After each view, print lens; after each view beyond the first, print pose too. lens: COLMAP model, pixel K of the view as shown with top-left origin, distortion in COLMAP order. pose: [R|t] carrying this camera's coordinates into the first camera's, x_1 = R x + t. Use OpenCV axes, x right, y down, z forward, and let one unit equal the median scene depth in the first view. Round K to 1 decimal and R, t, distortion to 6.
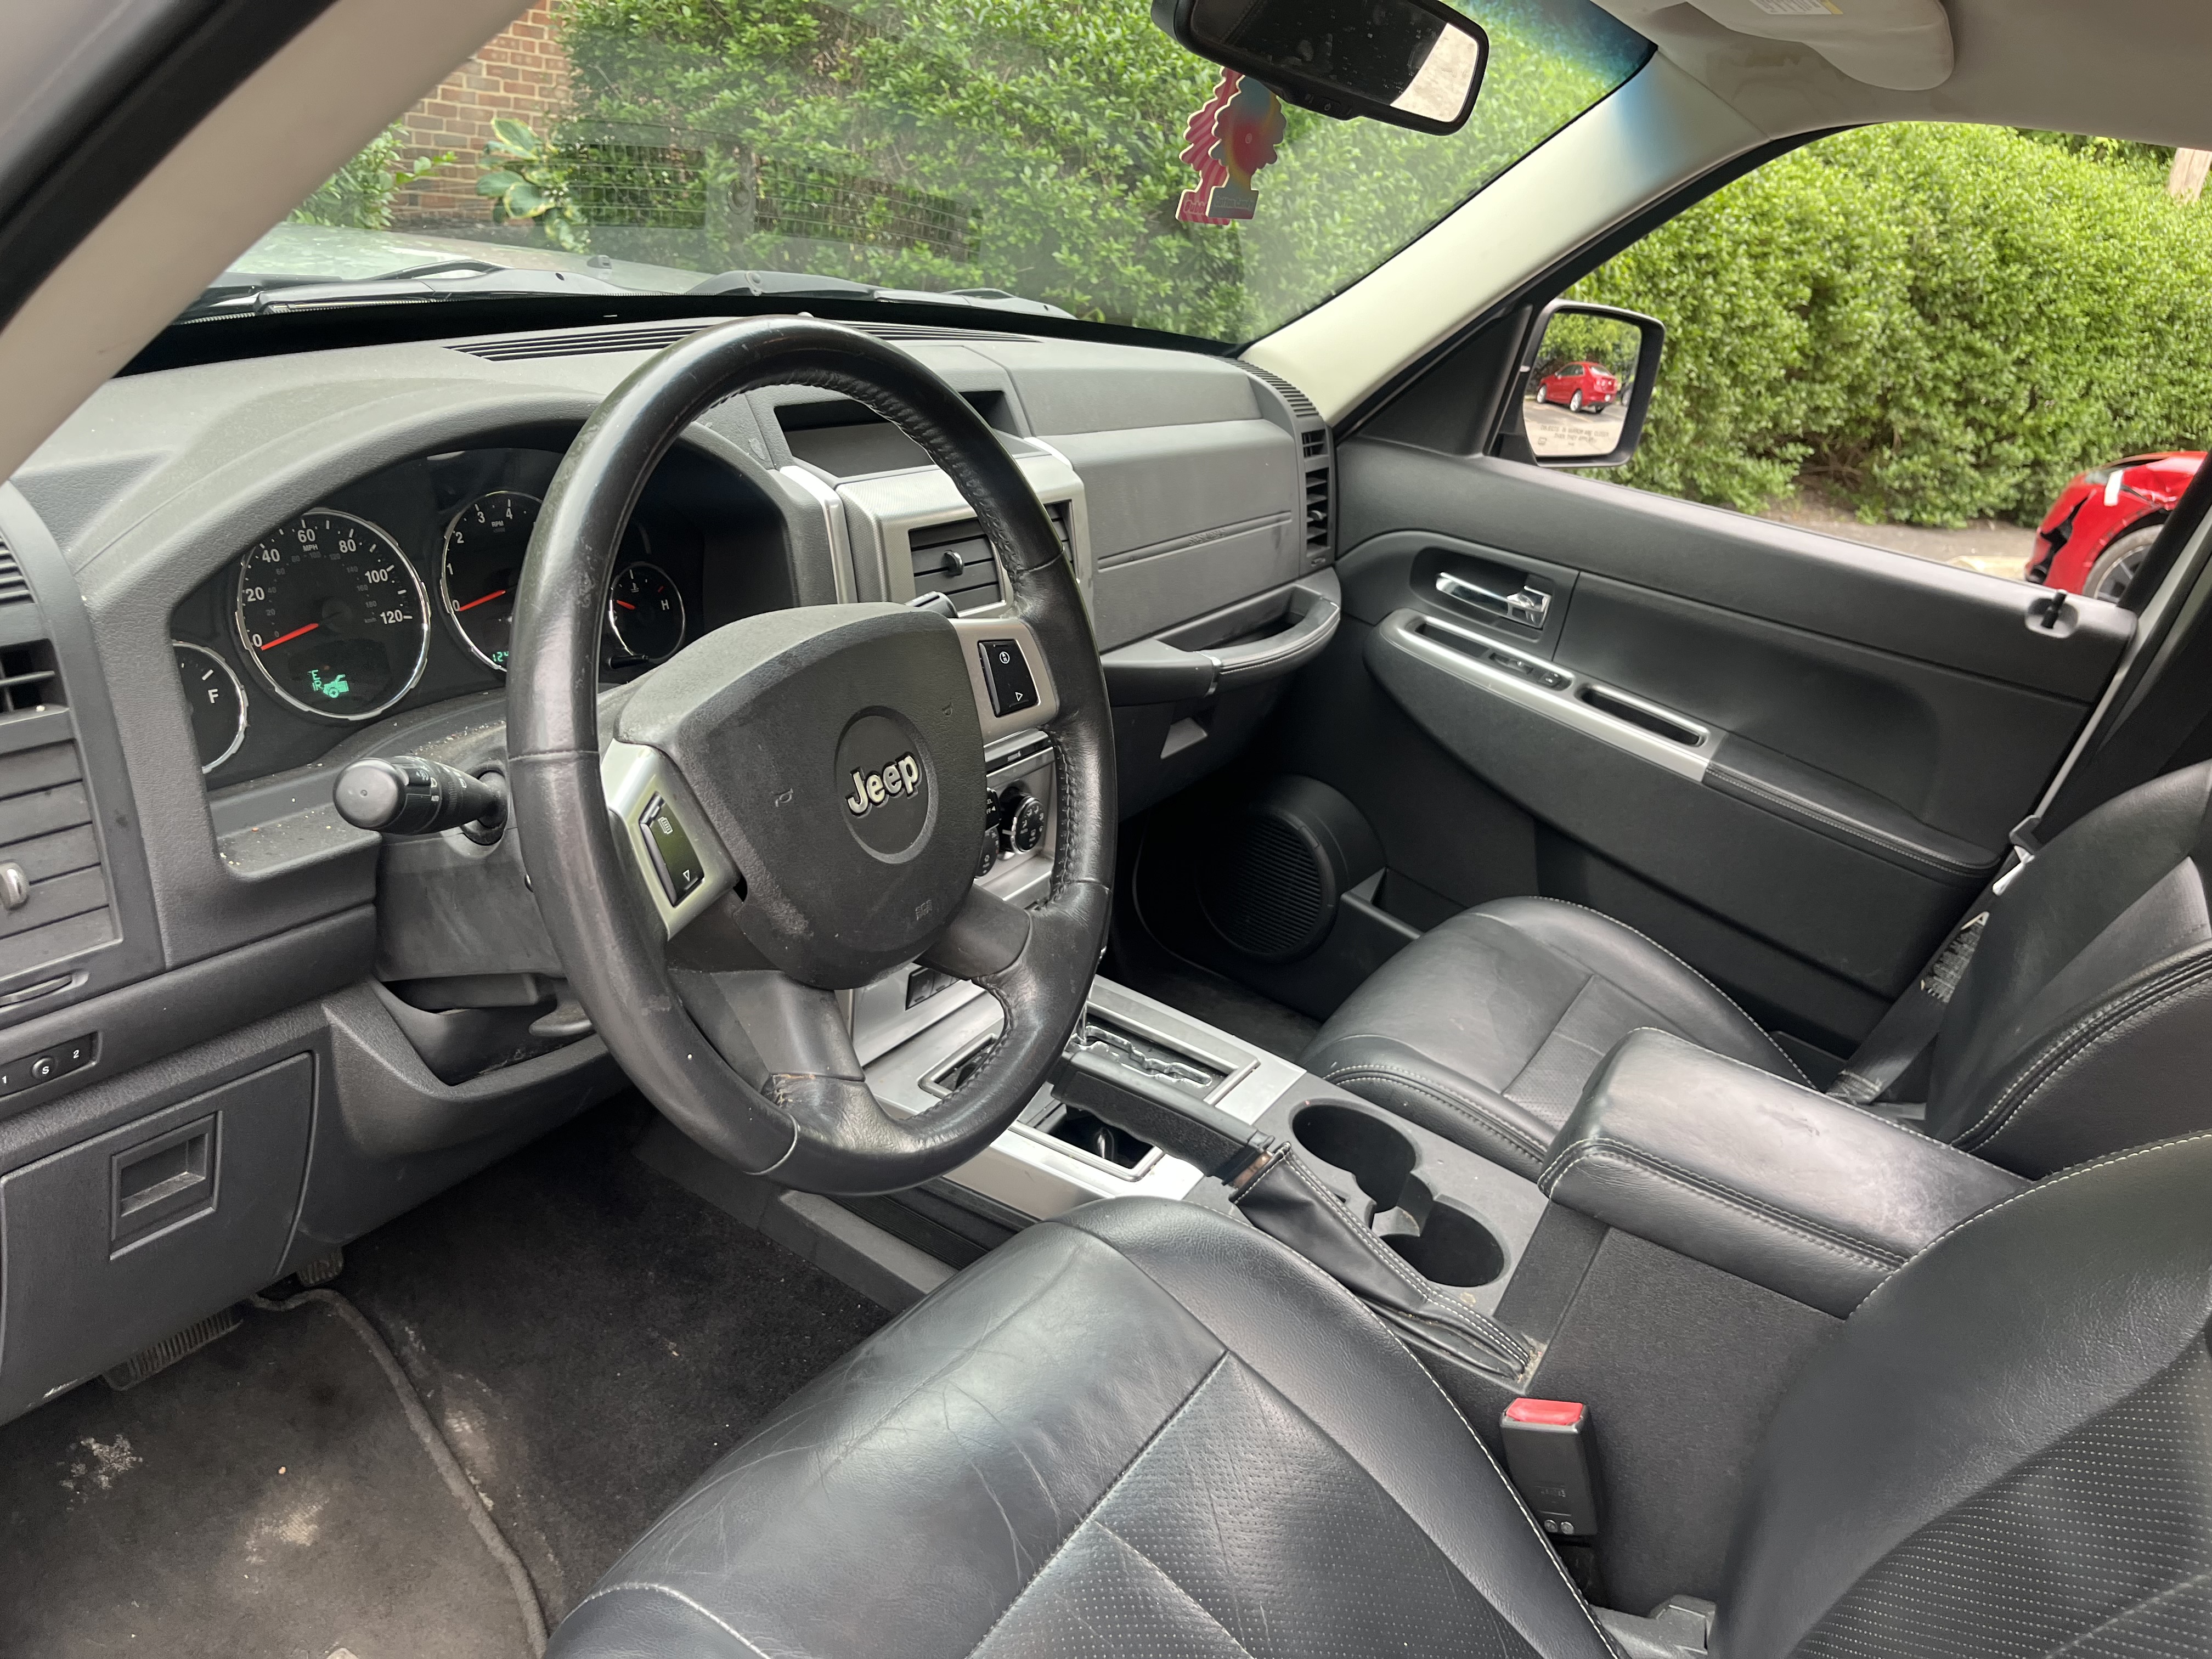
lens RADIAL K [[1637.2, 0, 1106.4], [0, 1637.2, 817.3], [0, 0, 1]] dist [0.053478, -0.081696]
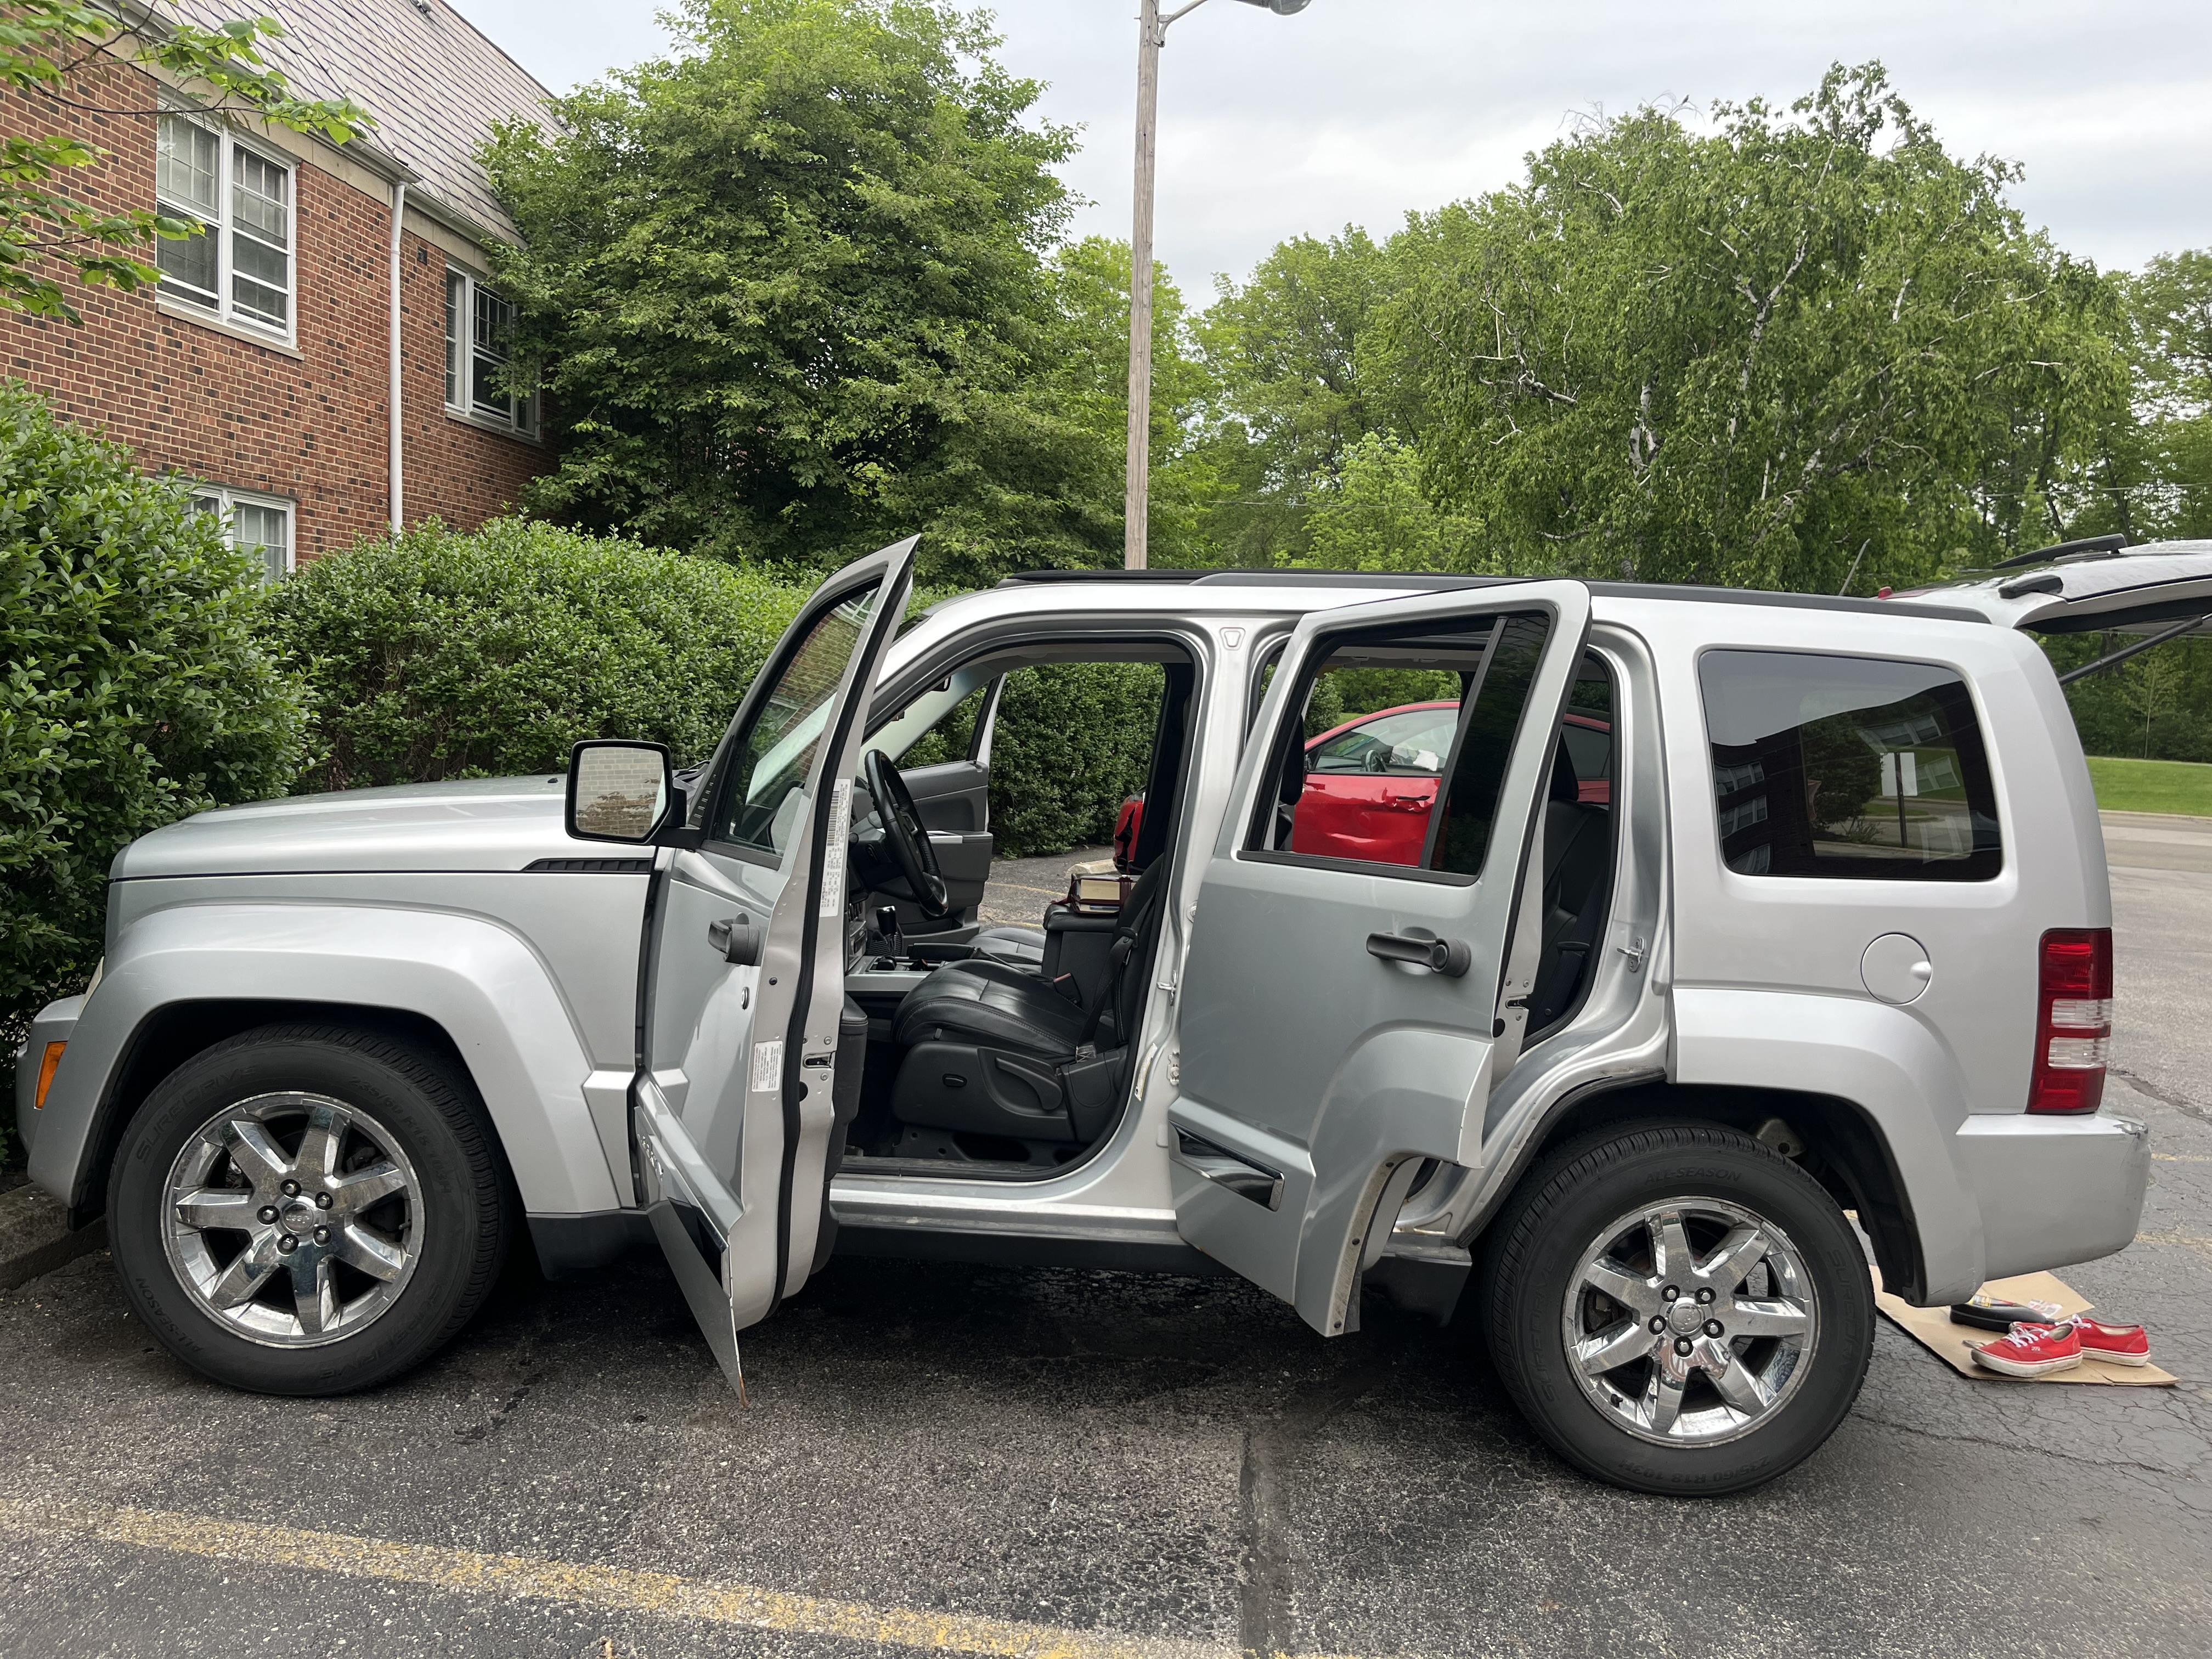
lens RADIAL K [[1637.2, 0, 1101.9], [0, 1637.2, 838.4], [0, 0, 1]] dist [0.053478, -0.081696]
pose [[0.859145, -0.177997, 0.479778, -0.155840], [0.292028, 0.940442, -0.174035, 0.077837], [-0.420226, 0.289631, 0.859956, -0.270036]]
